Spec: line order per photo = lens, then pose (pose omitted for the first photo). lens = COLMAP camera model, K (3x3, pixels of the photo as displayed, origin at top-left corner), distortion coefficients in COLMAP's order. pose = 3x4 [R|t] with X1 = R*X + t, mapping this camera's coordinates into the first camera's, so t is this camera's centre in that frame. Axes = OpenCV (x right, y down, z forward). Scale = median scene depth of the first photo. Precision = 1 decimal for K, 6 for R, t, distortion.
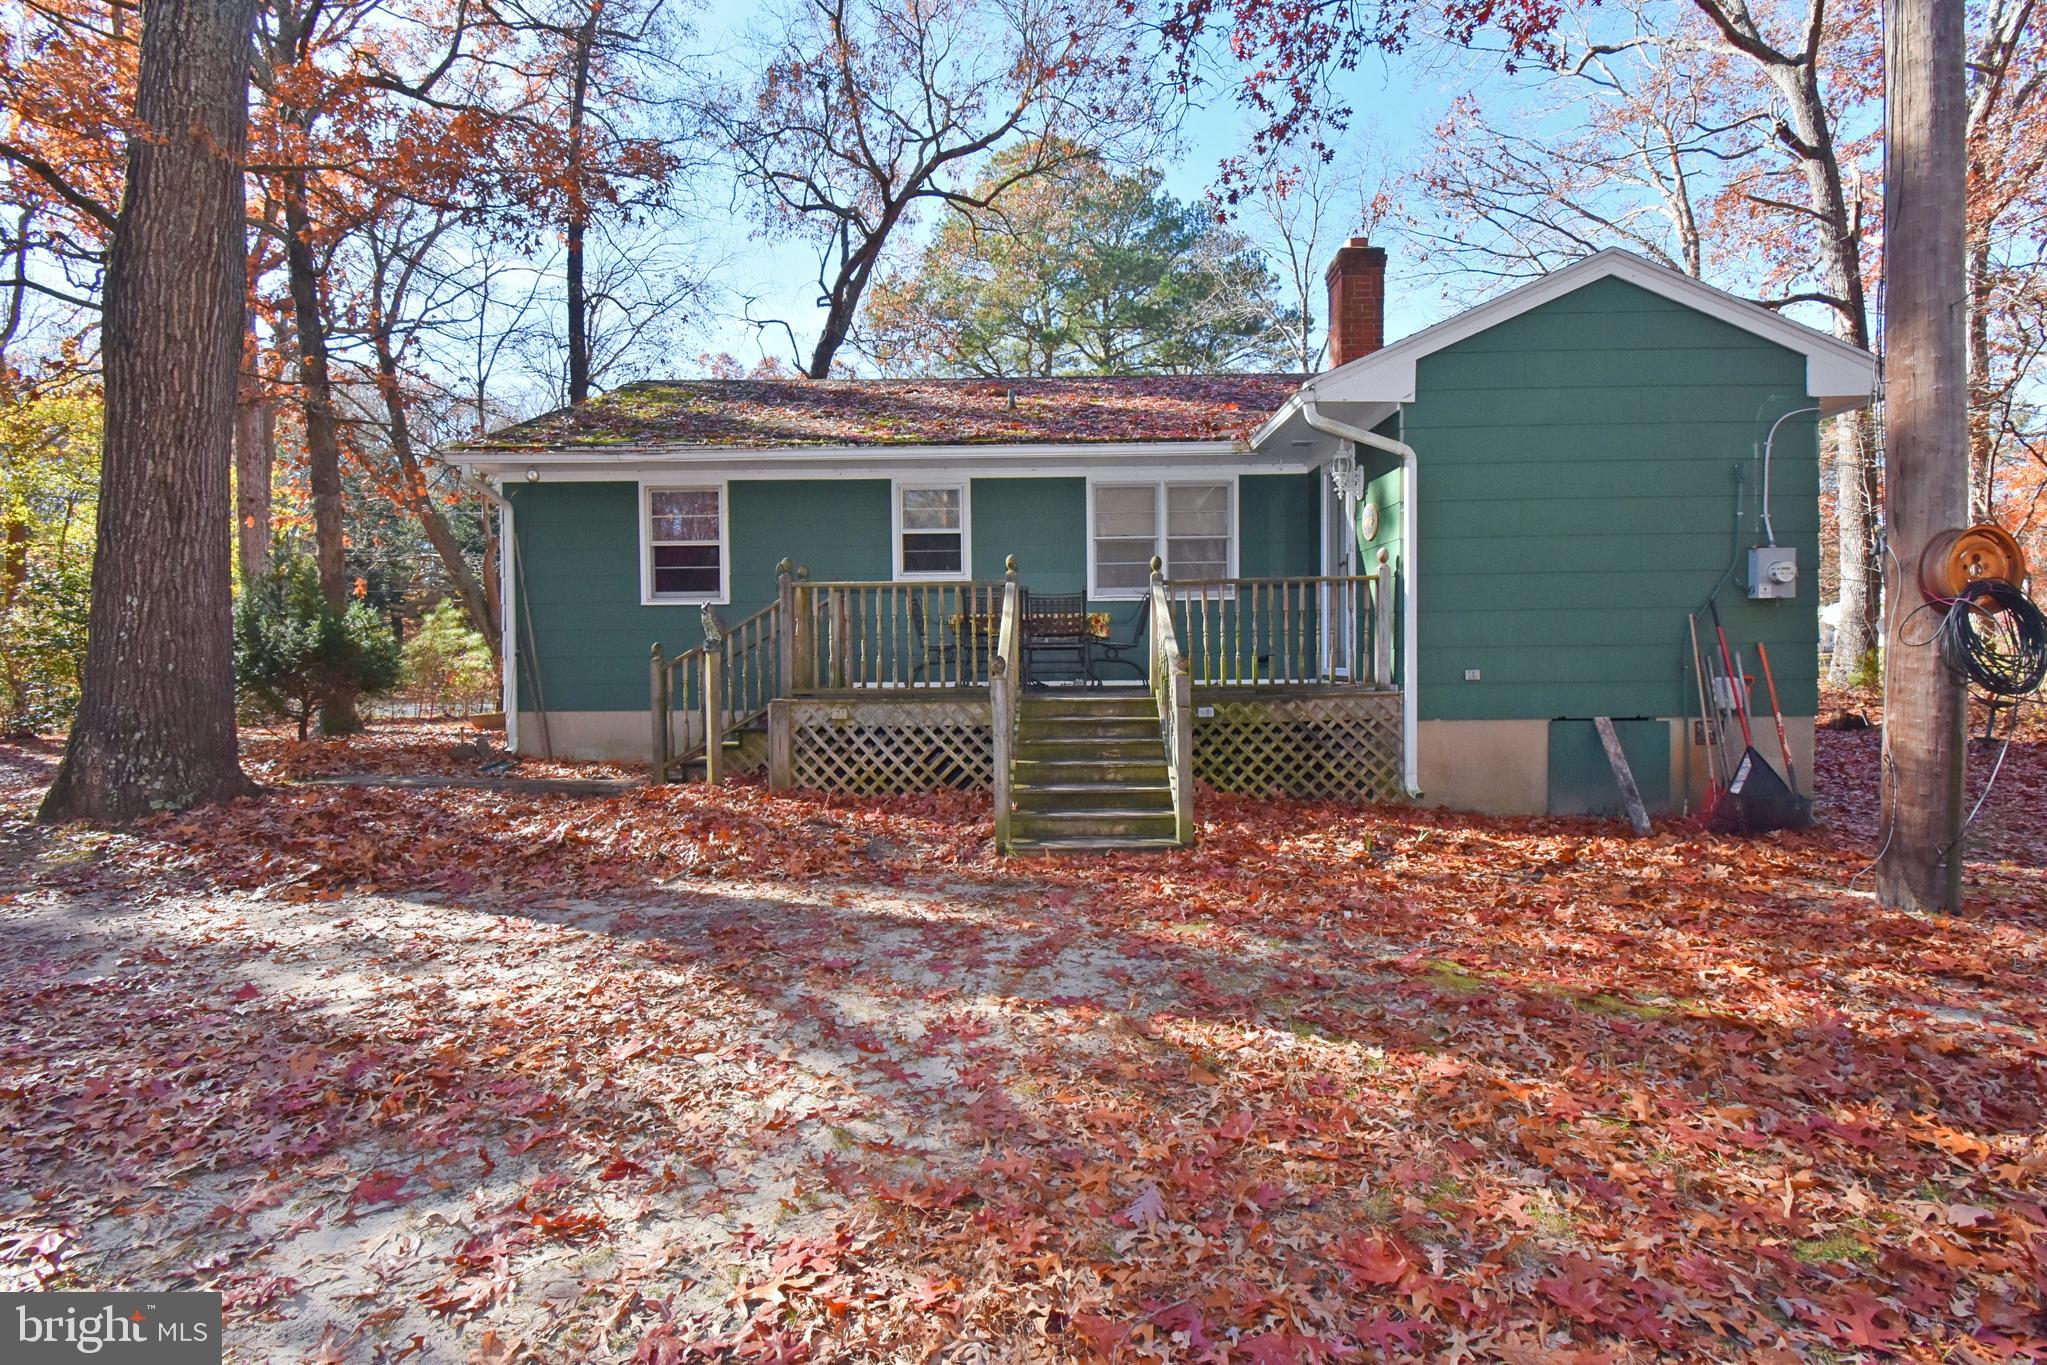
lens RADIAL K [[986.5, 0, 1034.5], [0, 986.5, 672.2], [0, 0, 1]] dist [0.011809, -0.025852]
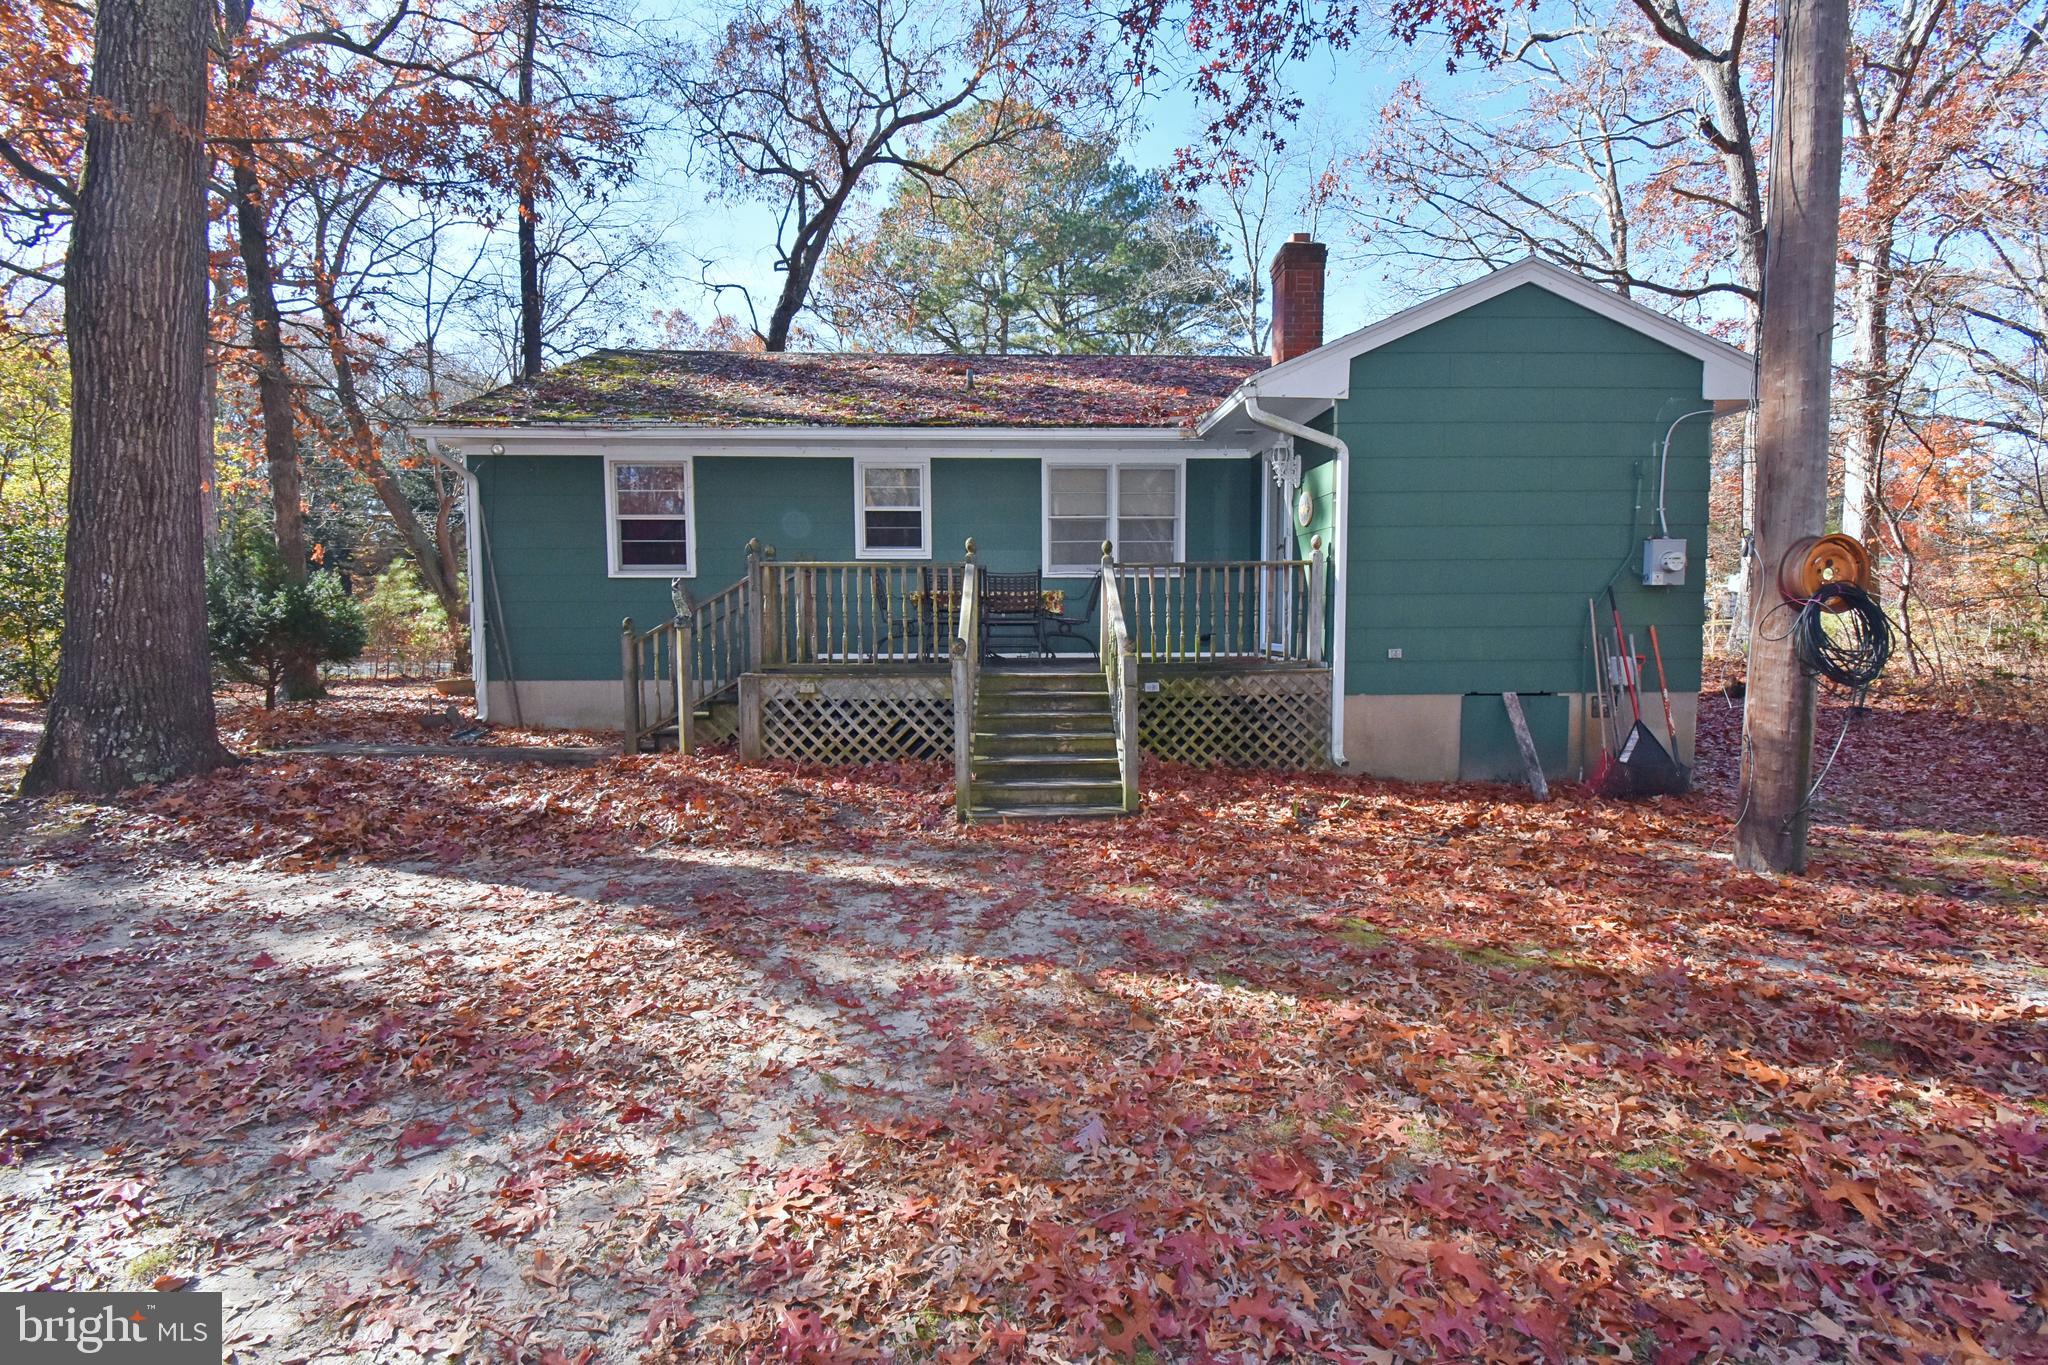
lens RADIAL K [[952.6, 0, 1042.7], [0, 952.6, 681.1], [0, 0, 1]] dist [0.014520, -0.028062]
pose [[0.998474, 0.002996, 0.055142, -0.004126], [-0.005640, 0.998838, 0.047860, -0.024761], [-0.054935, -0.048098, 0.997331, -0.049268]]
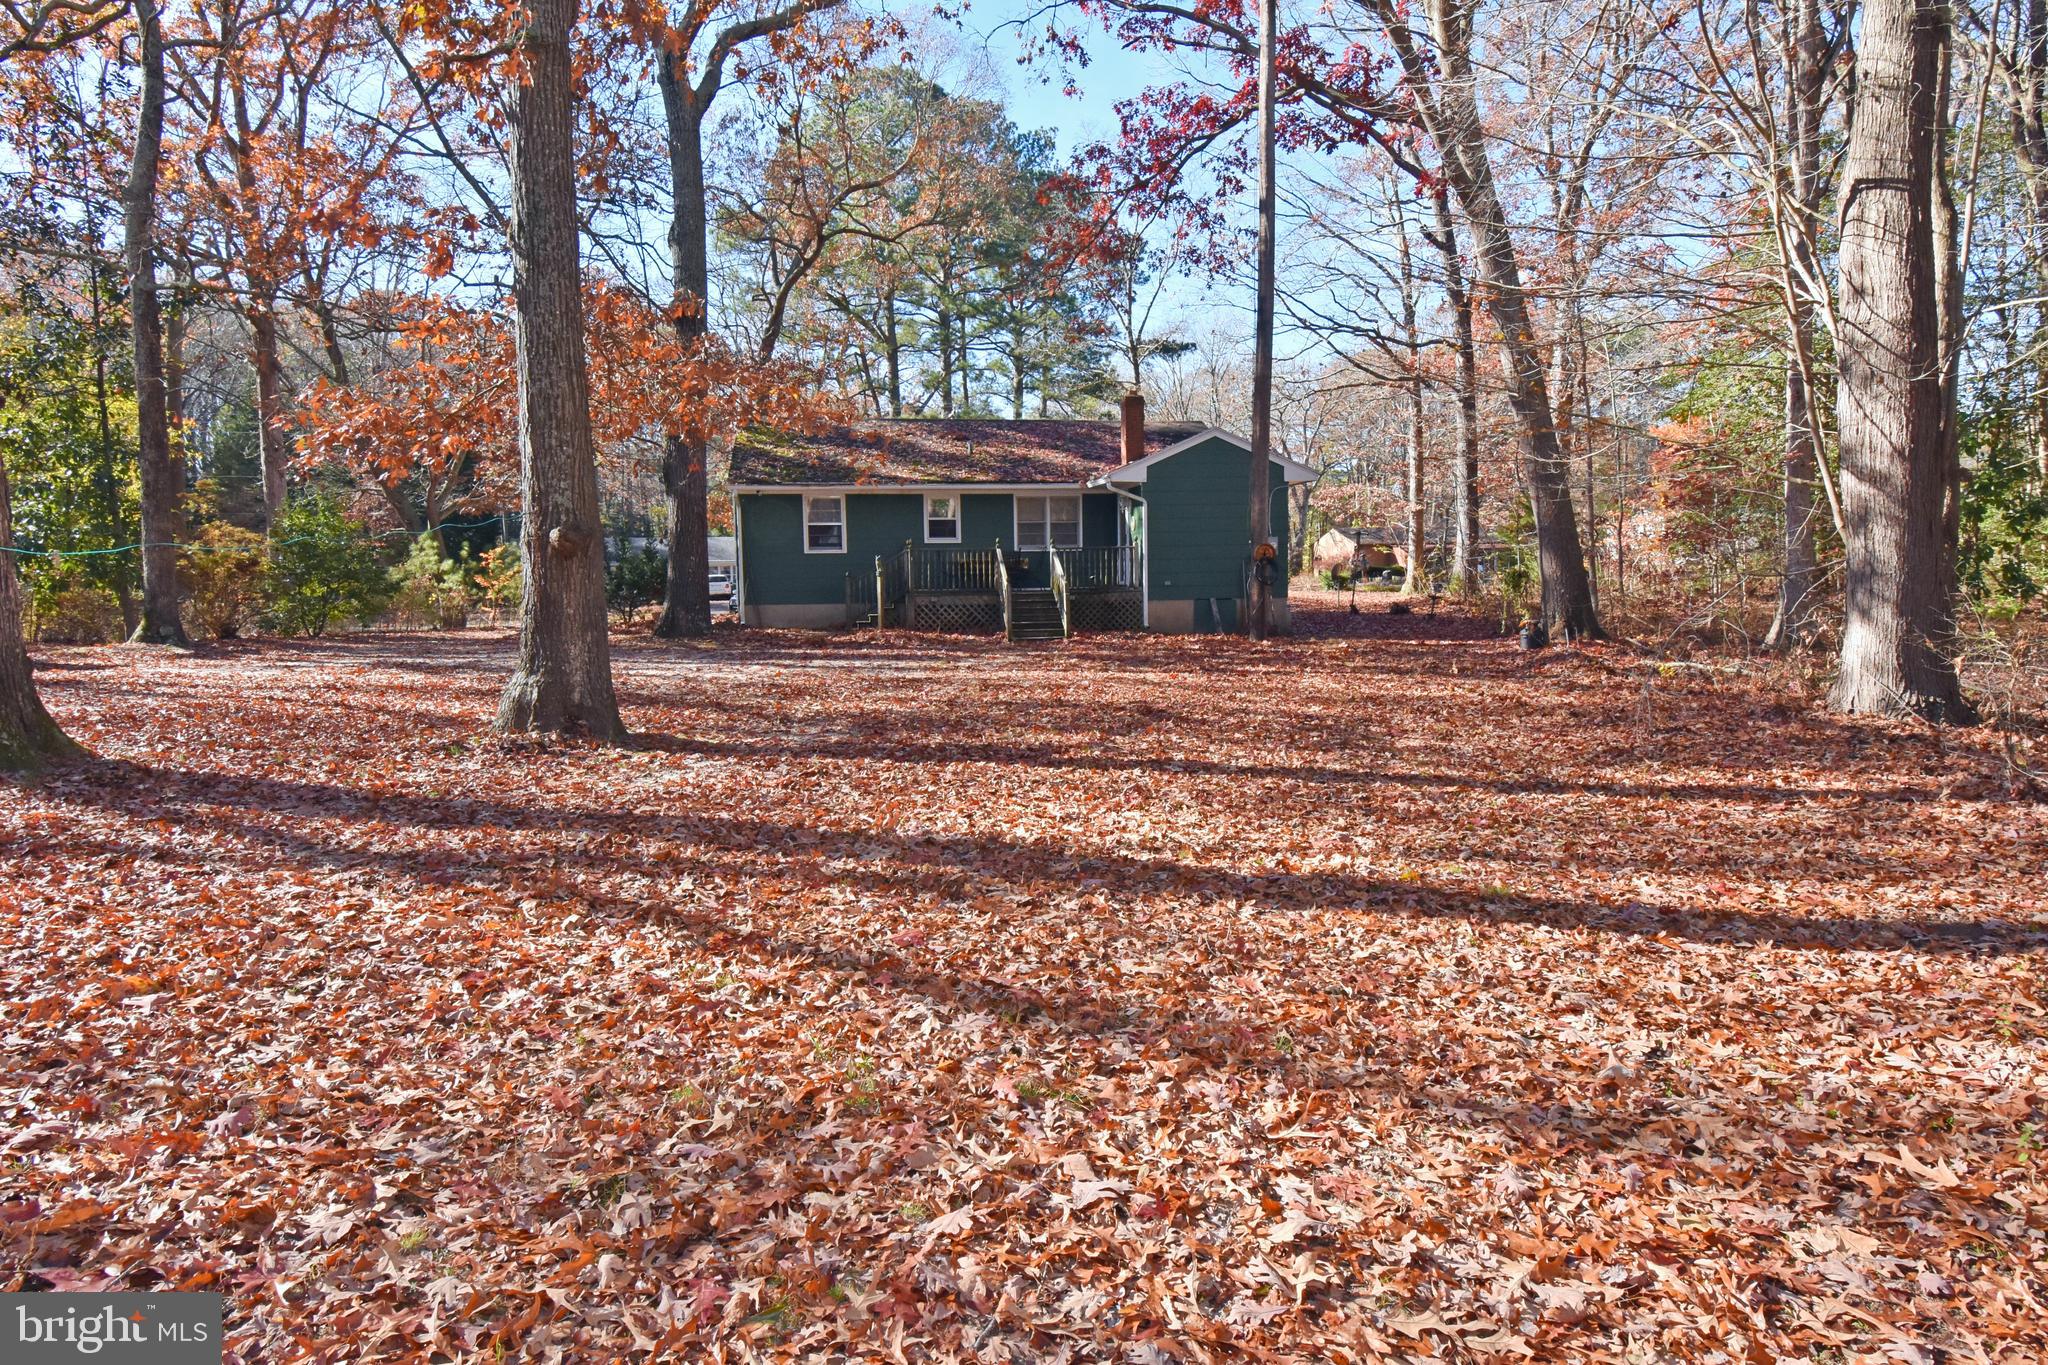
lens RADIAL K [[1034.0, 0, 1033.7], [0, 1034.0, 682.8], [0, 0, 1]] dist [-0.000878, -0.014692]
pose [[0.986794, -0.024618, 0.160098, -0.656250], [0.011917, 0.996738, 0.079816, 0.081772], [-0.161541, -0.076854, 0.983869, -2.983984]]
